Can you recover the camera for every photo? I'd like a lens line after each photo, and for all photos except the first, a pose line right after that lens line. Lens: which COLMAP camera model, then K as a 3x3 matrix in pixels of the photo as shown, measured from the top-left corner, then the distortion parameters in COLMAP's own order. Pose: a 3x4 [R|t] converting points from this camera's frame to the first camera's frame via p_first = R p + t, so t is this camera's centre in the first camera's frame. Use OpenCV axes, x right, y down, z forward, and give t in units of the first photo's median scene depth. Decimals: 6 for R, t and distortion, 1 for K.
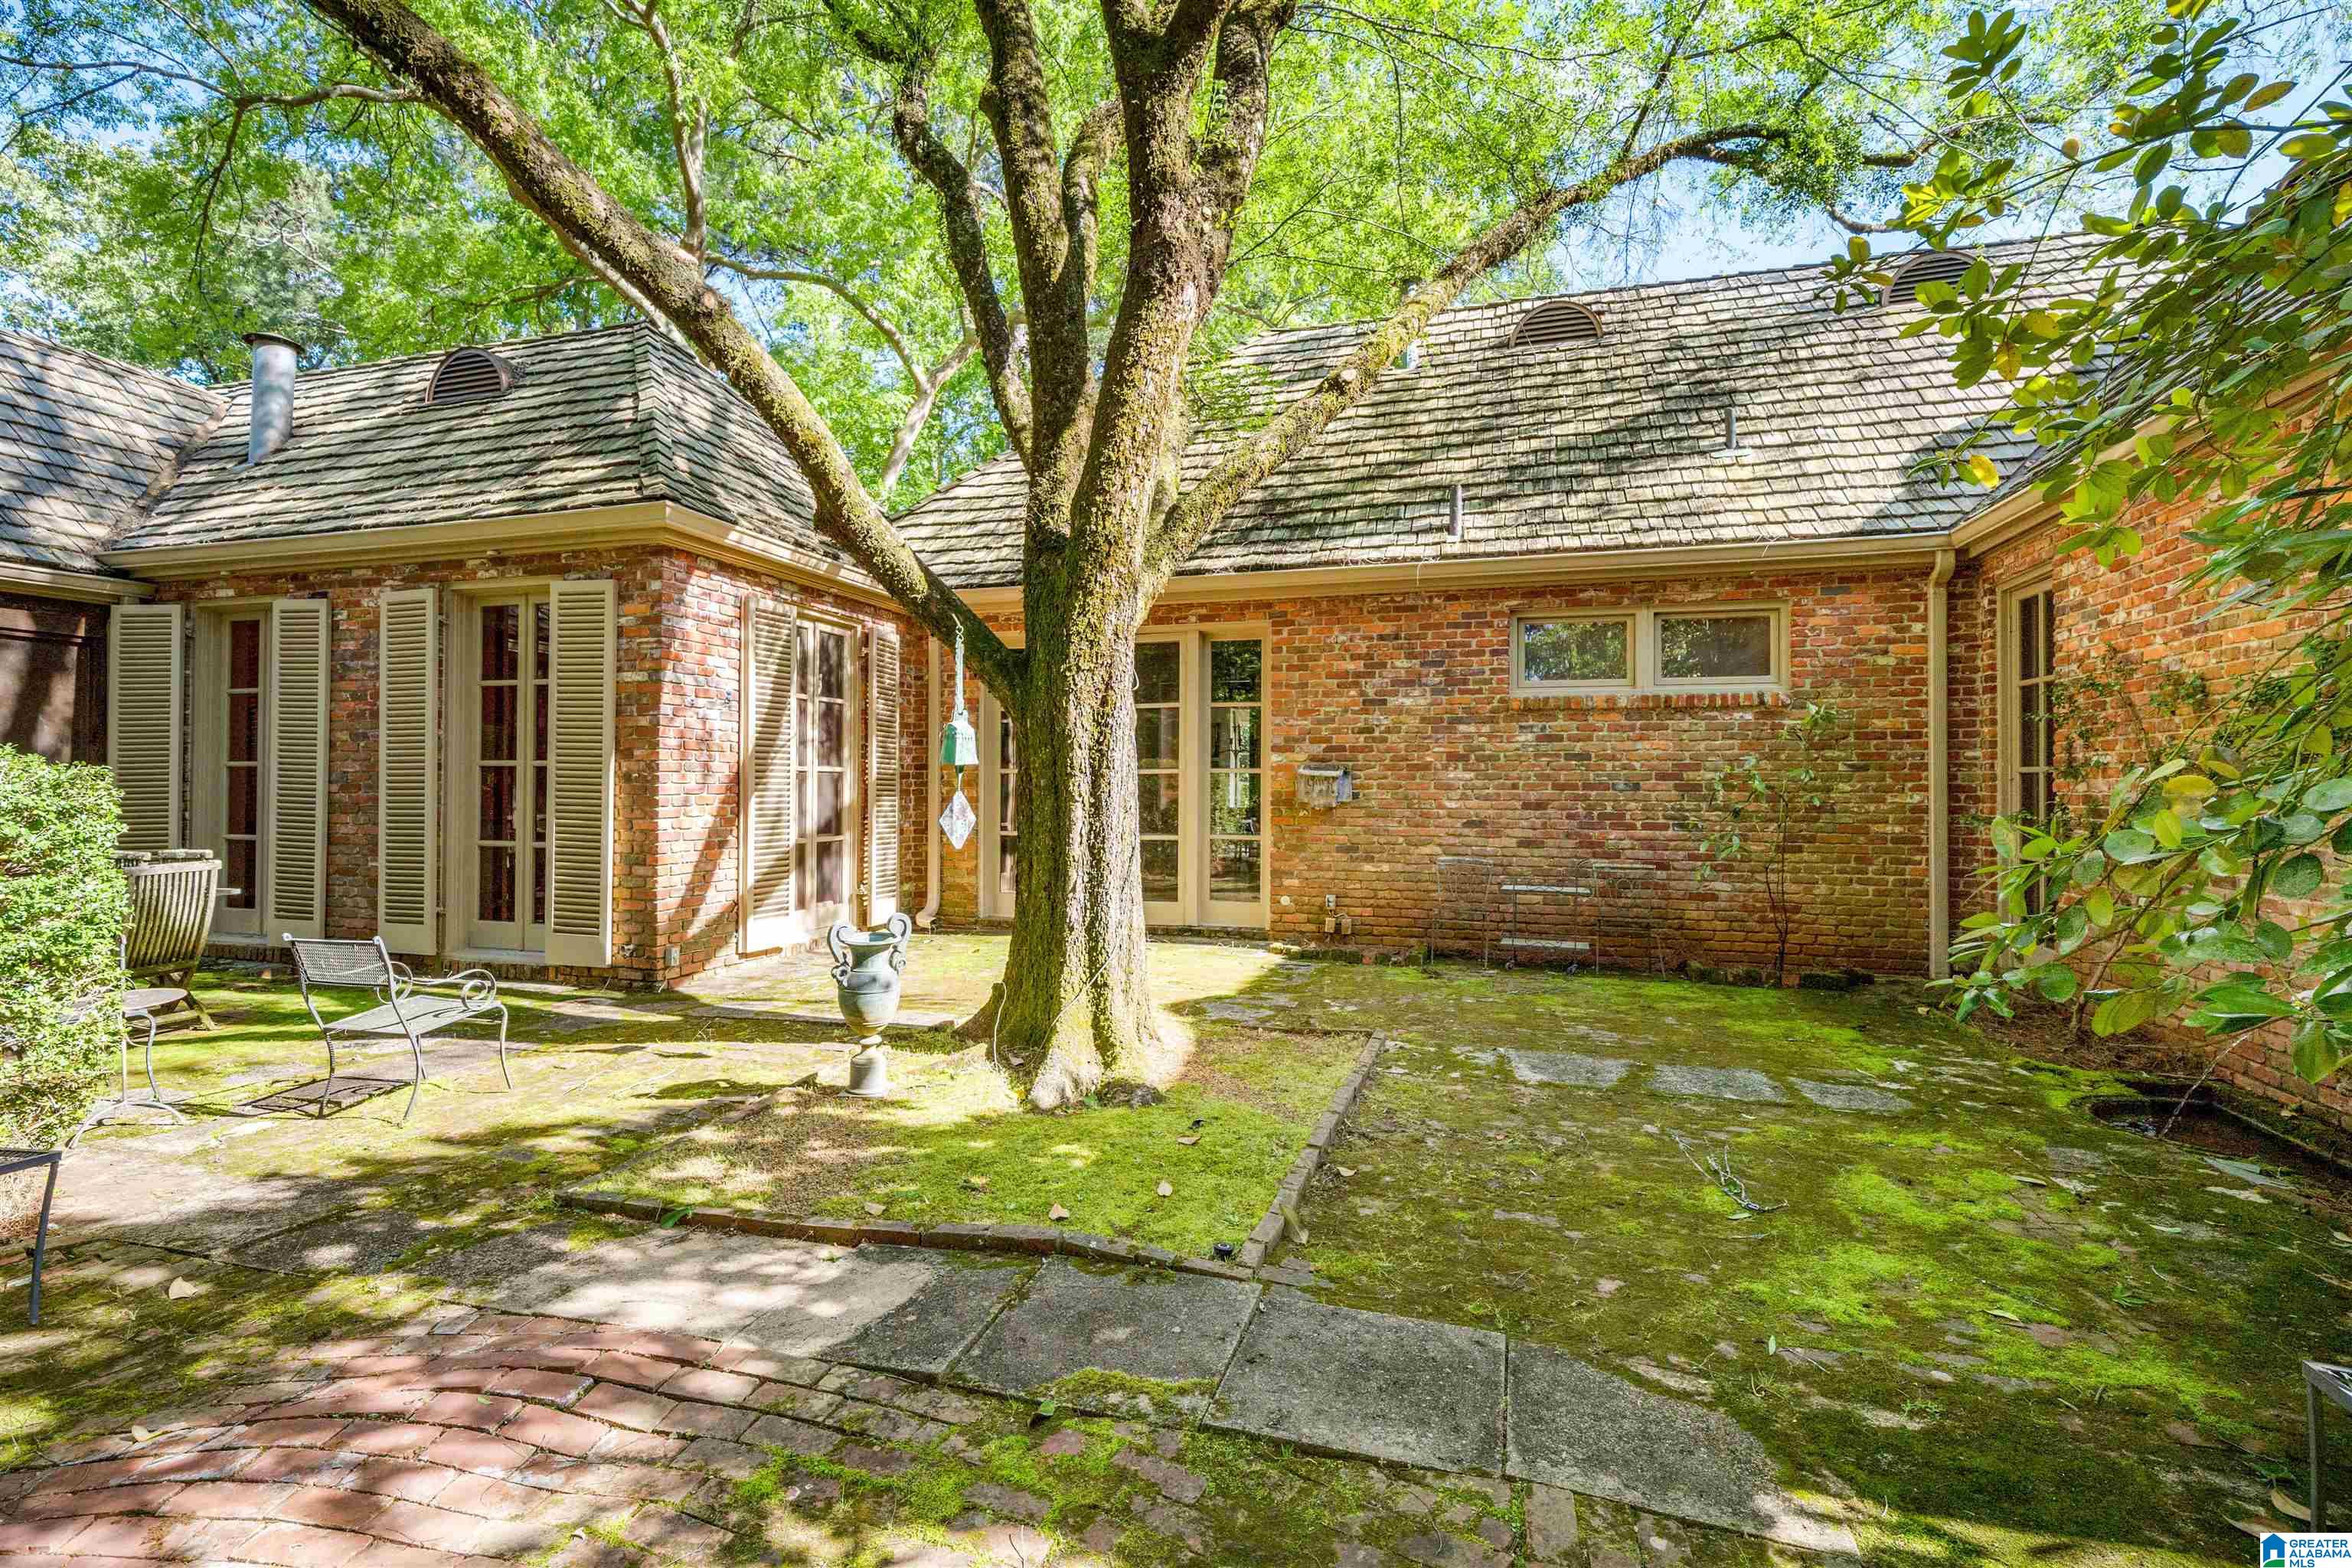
lens RADIAL K [[1083.9, 0, 1178.0], [0, 1083.9, 781.8], [0, 0, 1]] dist [-0.000531, 0.000104]
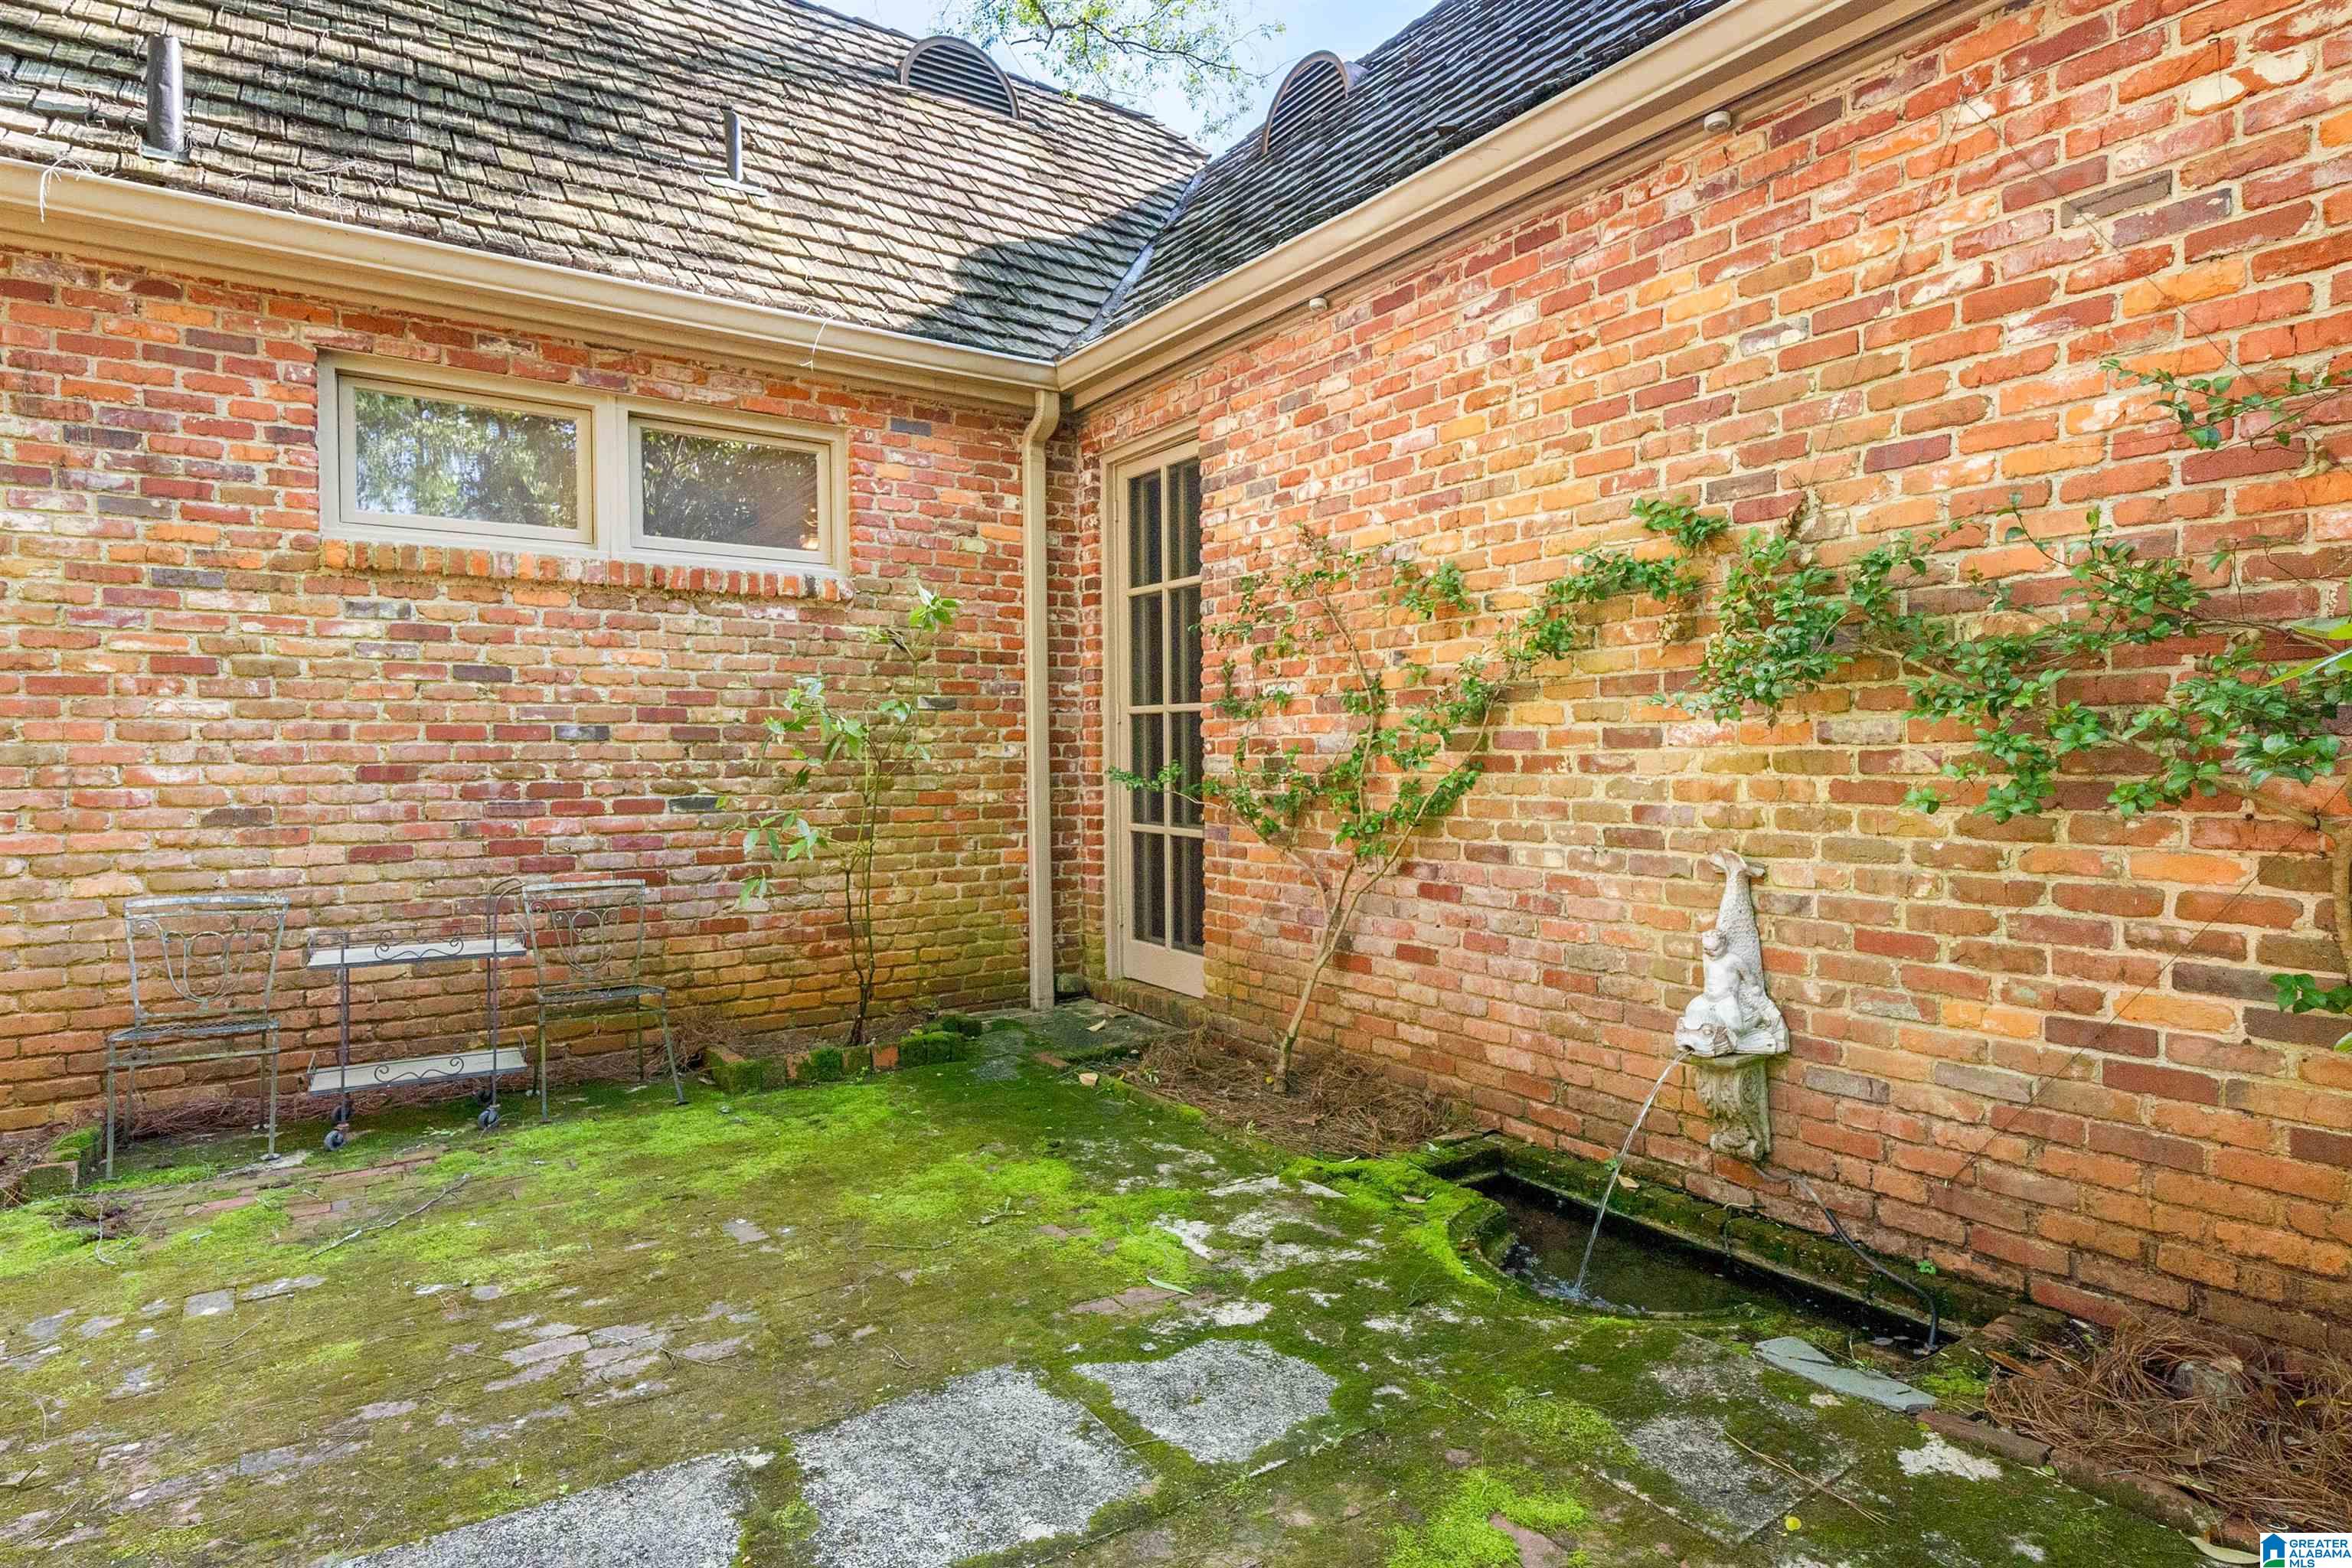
lens RADIAL K [[1227.3, 0, 1178.1], [0, 1227.3, 782.3], [0, 0, 1]] dist [-0.000552, -0.000584]
pose [[0.619419, -0.026107, 0.784626, 0.132100], [0.005769, 0.999571, 0.028705, 0.013517], [-0.785040, -0.013254, 0.619304, 0.429227]]
